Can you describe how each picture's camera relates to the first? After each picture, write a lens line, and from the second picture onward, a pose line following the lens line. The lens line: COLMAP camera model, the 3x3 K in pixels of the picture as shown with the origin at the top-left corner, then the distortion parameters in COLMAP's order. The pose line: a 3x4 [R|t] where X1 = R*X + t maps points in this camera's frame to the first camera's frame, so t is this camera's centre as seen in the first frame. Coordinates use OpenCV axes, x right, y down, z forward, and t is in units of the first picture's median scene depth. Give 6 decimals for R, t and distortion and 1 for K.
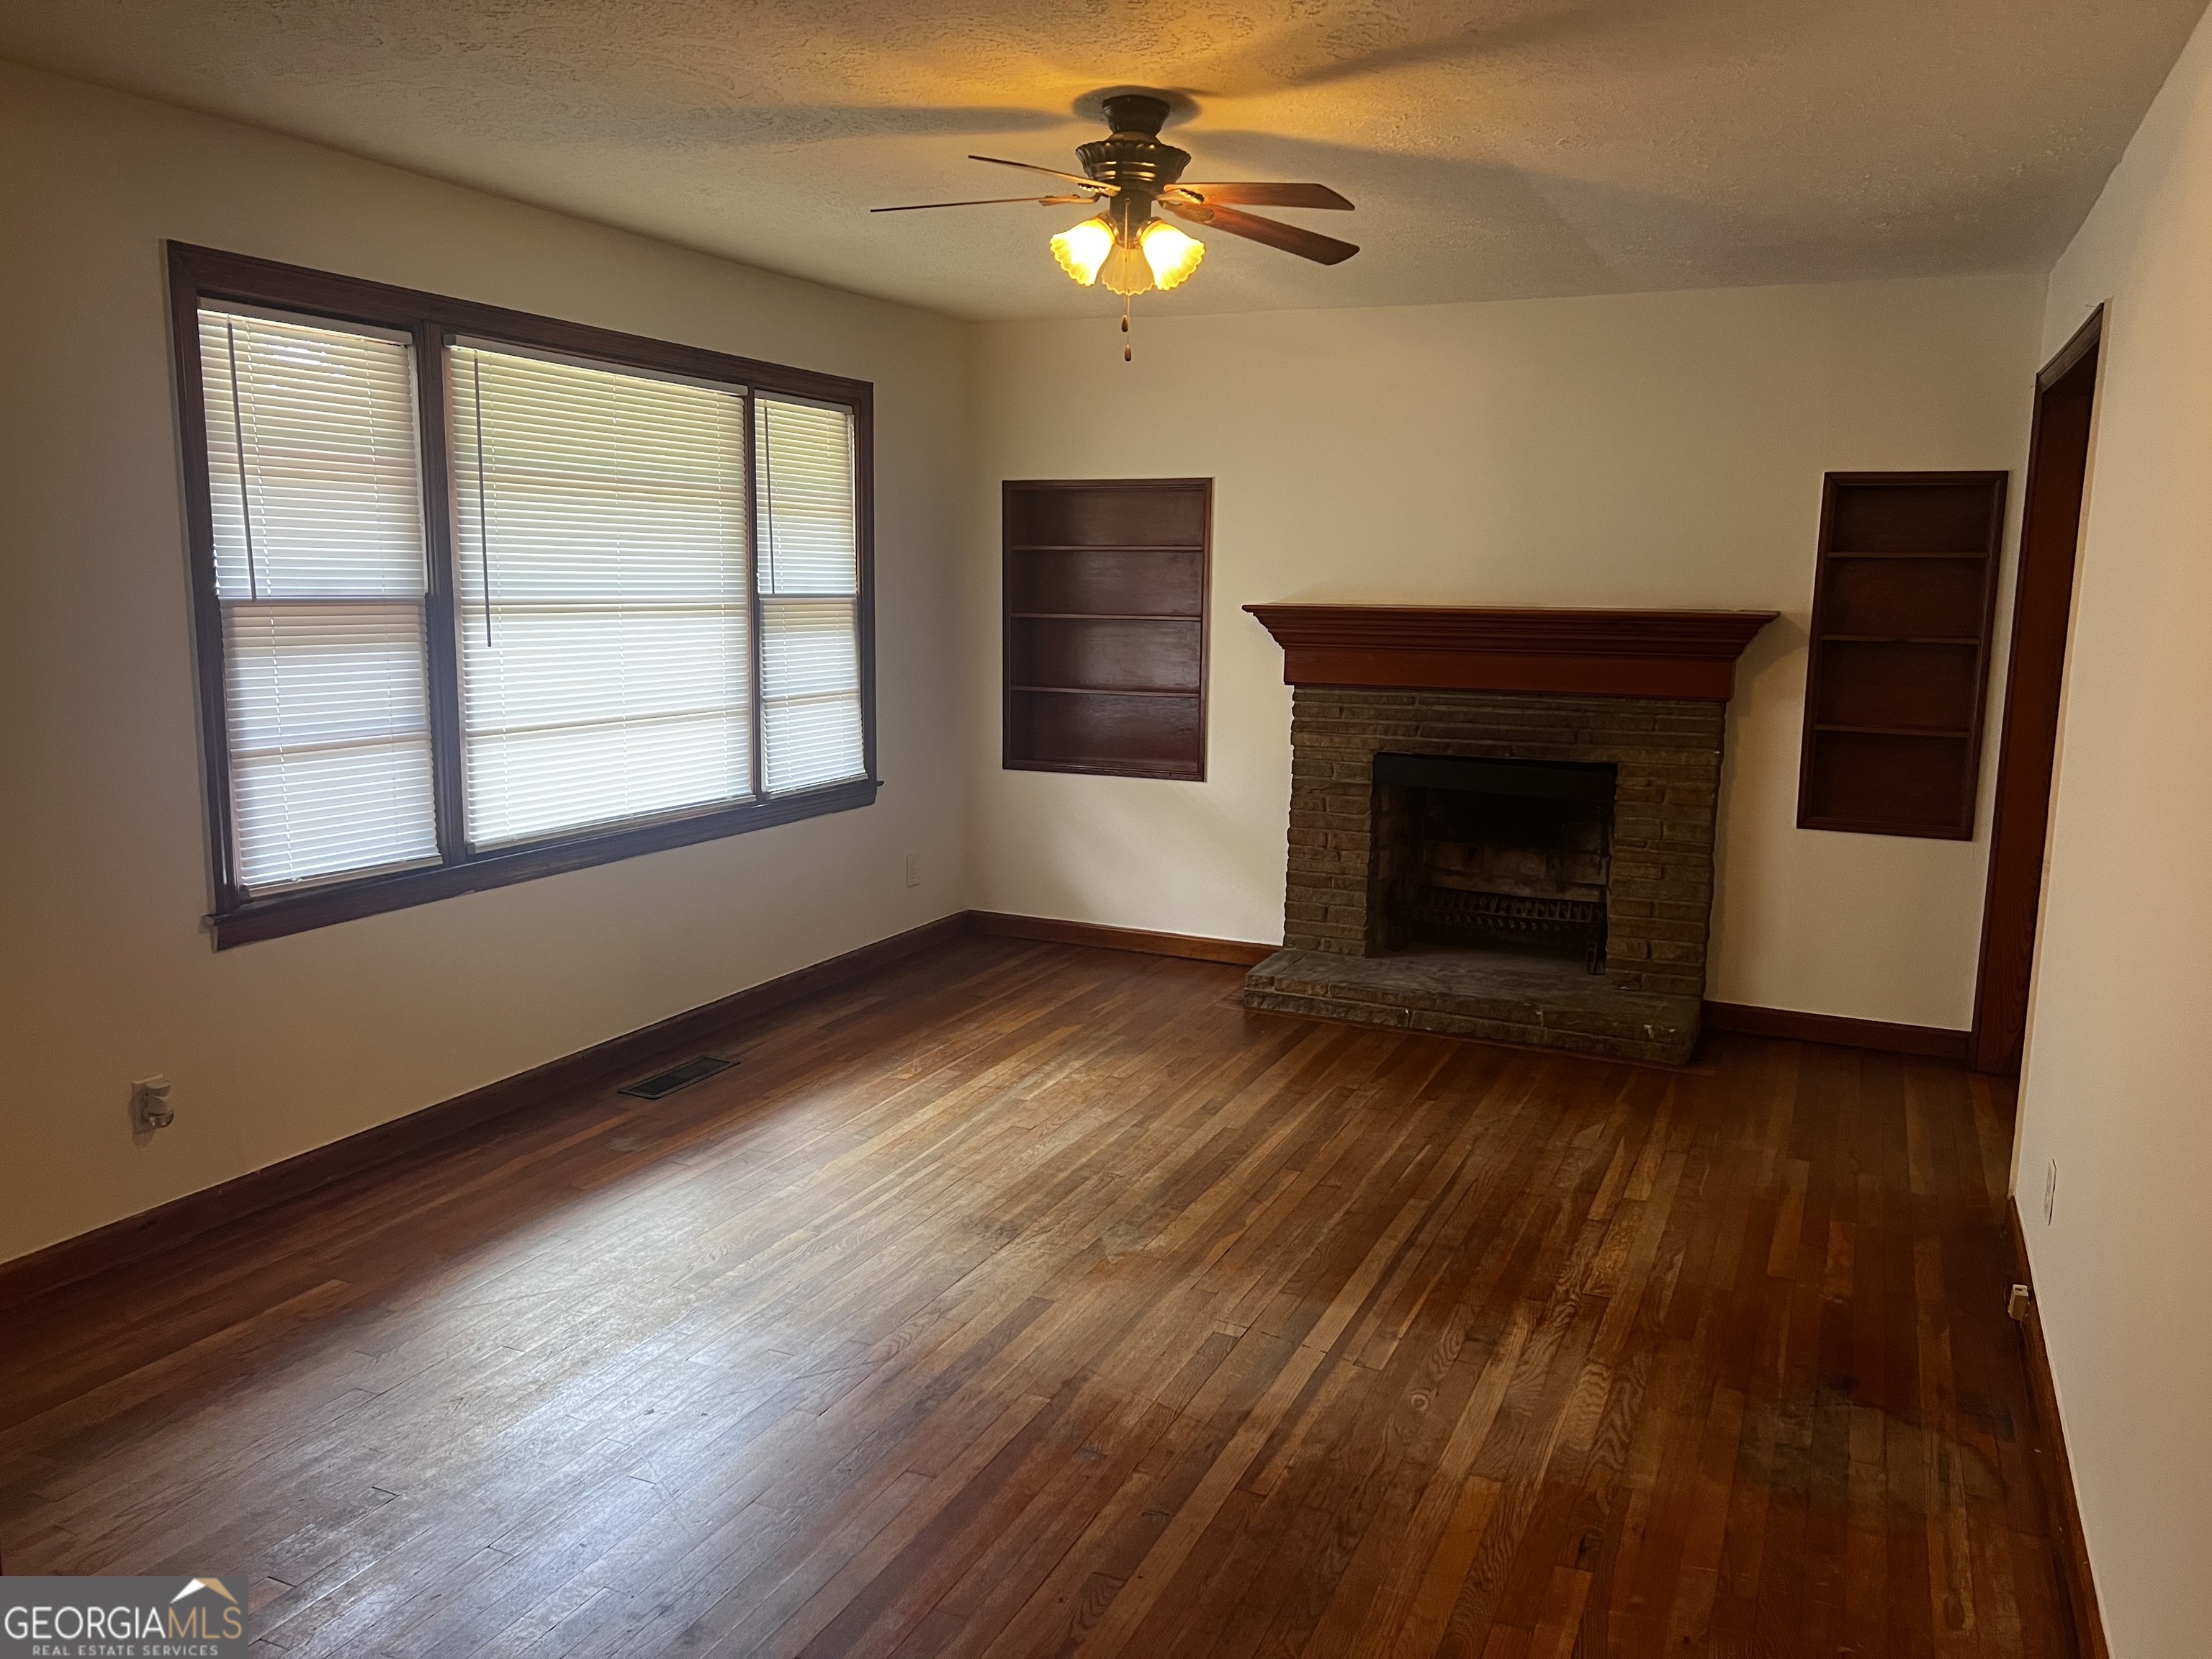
lens RADIAL K [[1650.6, 0, 1070.4], [0, 1650.6, 852.9], [0, 0, 1]] dist [0.025219, -0.003652]
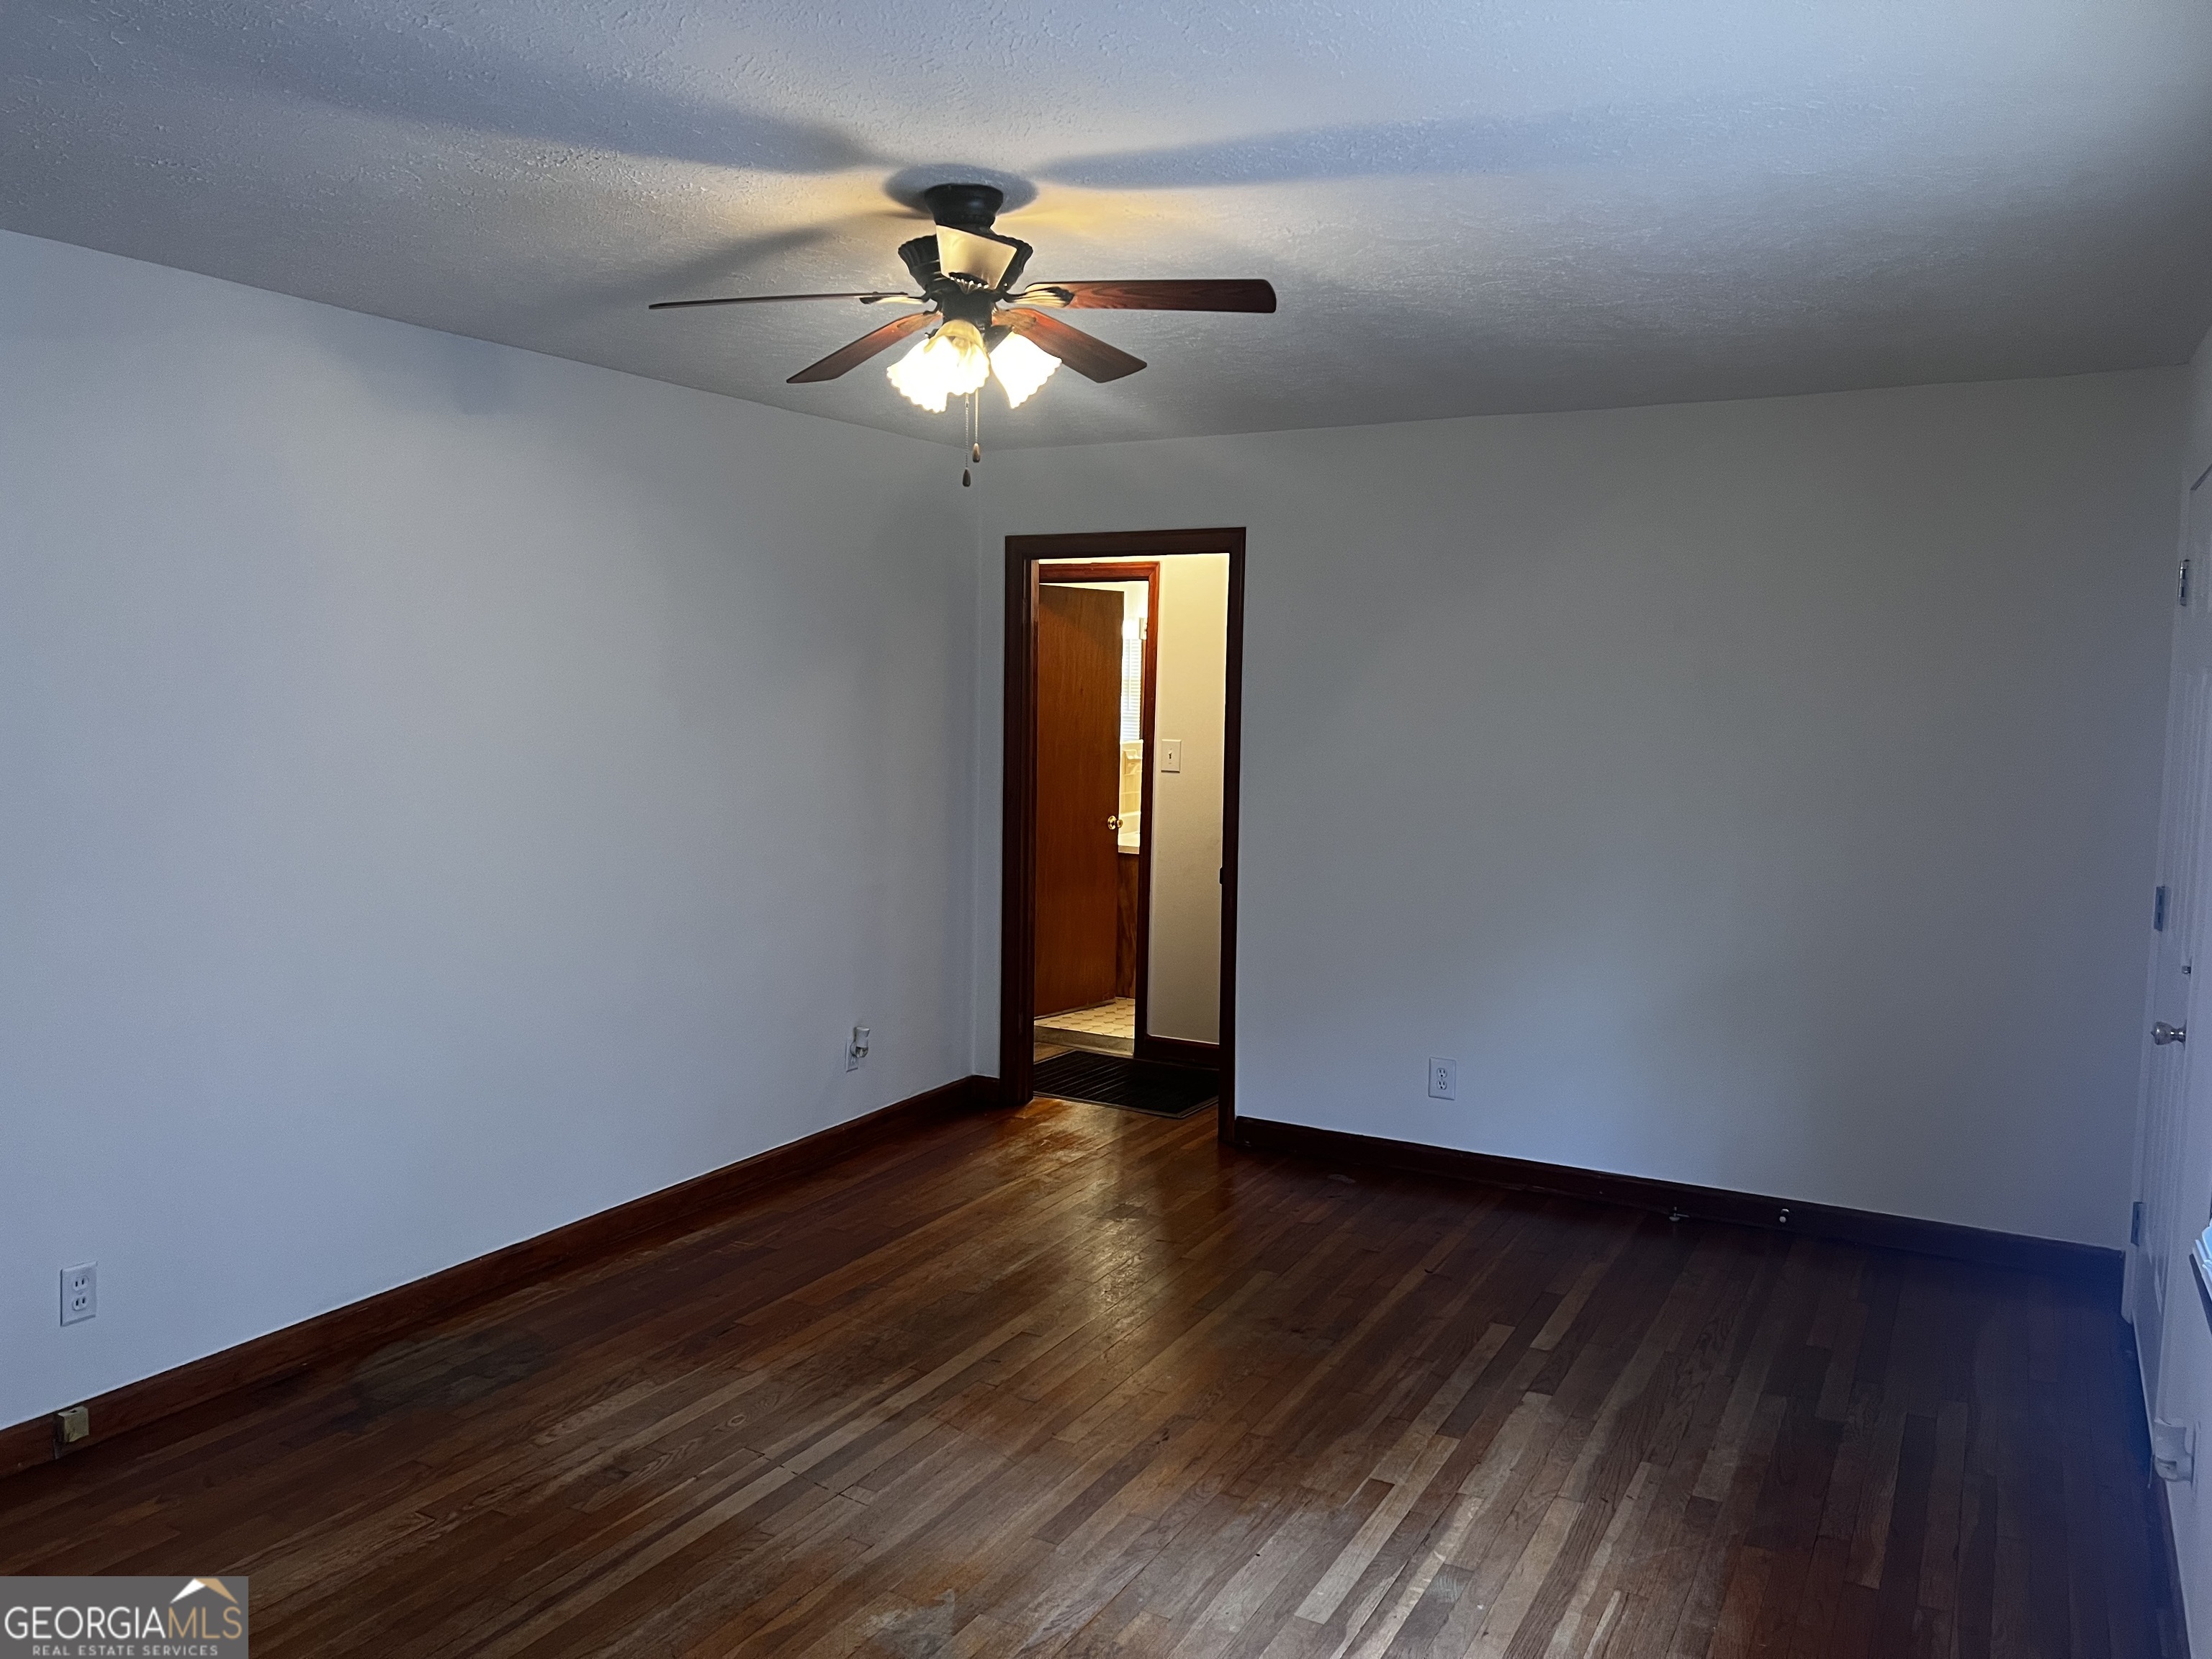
lens RADIAL K [[1684.6, 0, 1099.7], [0, 1684.6, 910.4], [0, 0, 1]] dist [0.039759, -0.000817]
pose [[-0.998205, -0.032211, 0.050494, -0.058245], [-0.015403, 0.952774, 0.303290, -0.236624], [-0.057879, 0.301968, -0.951559, 1.273886]]
